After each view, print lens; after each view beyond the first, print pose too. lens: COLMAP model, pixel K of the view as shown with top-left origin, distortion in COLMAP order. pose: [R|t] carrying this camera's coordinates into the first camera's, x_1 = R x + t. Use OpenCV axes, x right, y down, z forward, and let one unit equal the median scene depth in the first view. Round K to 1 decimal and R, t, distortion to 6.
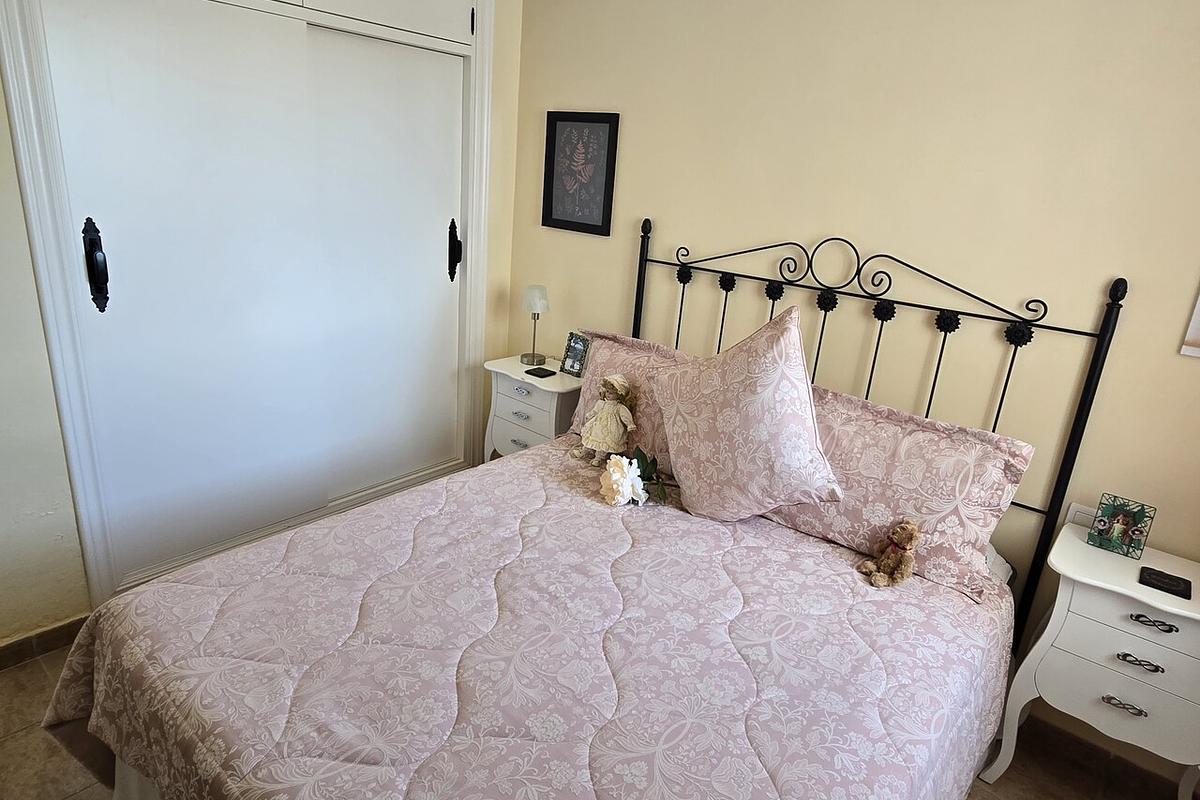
lens RADIAL K [[693.6, 0, 595.7], [0, 693.6, 399.0], [0, 0, 1]] dist [-0.005846, -0.003754]
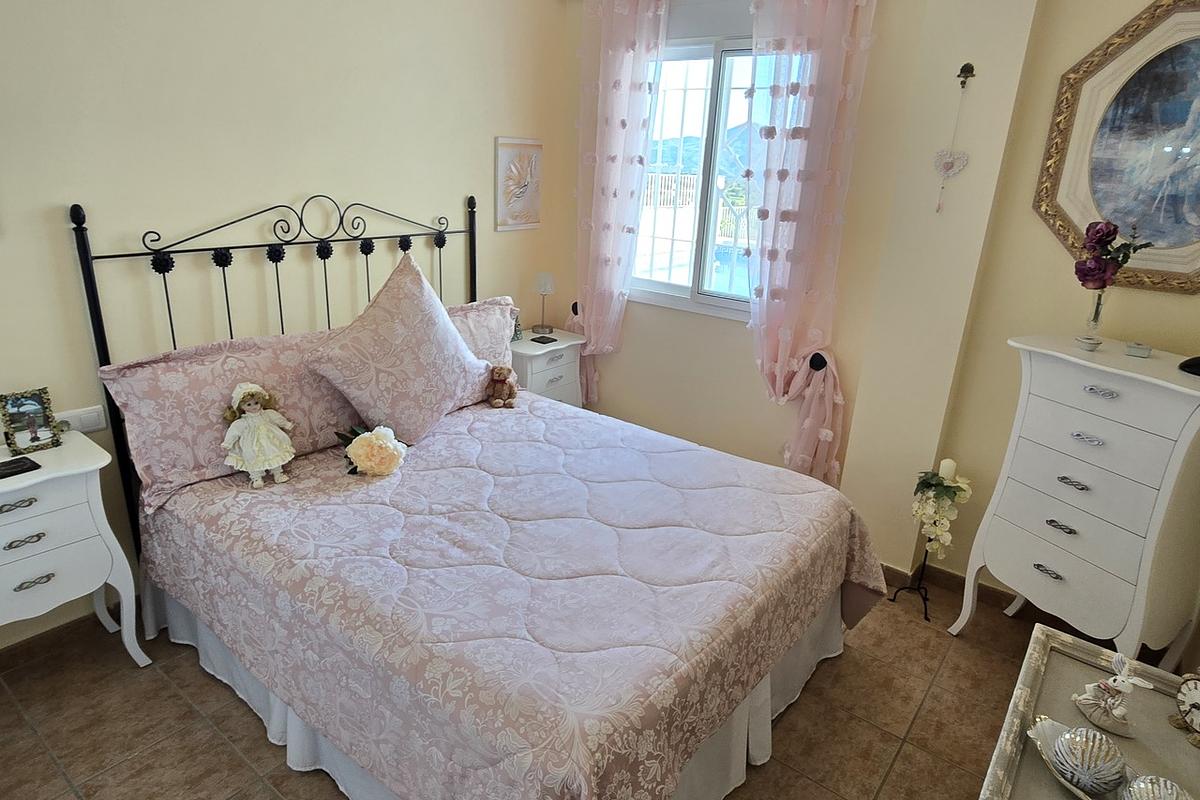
lens RADIAL K [[693.6, 0, 595.7], [0, 693.6, 399.0], [0, 0, 1]] dist [-0.005846, -0.003754]
pose [[-0.025422, -0.400518, 0.915936, -0.868930], [0.267188, 0.880178, 0.392298, -0.266972], [-0.963309, 0.254700, 0.084638, 0.553058]]
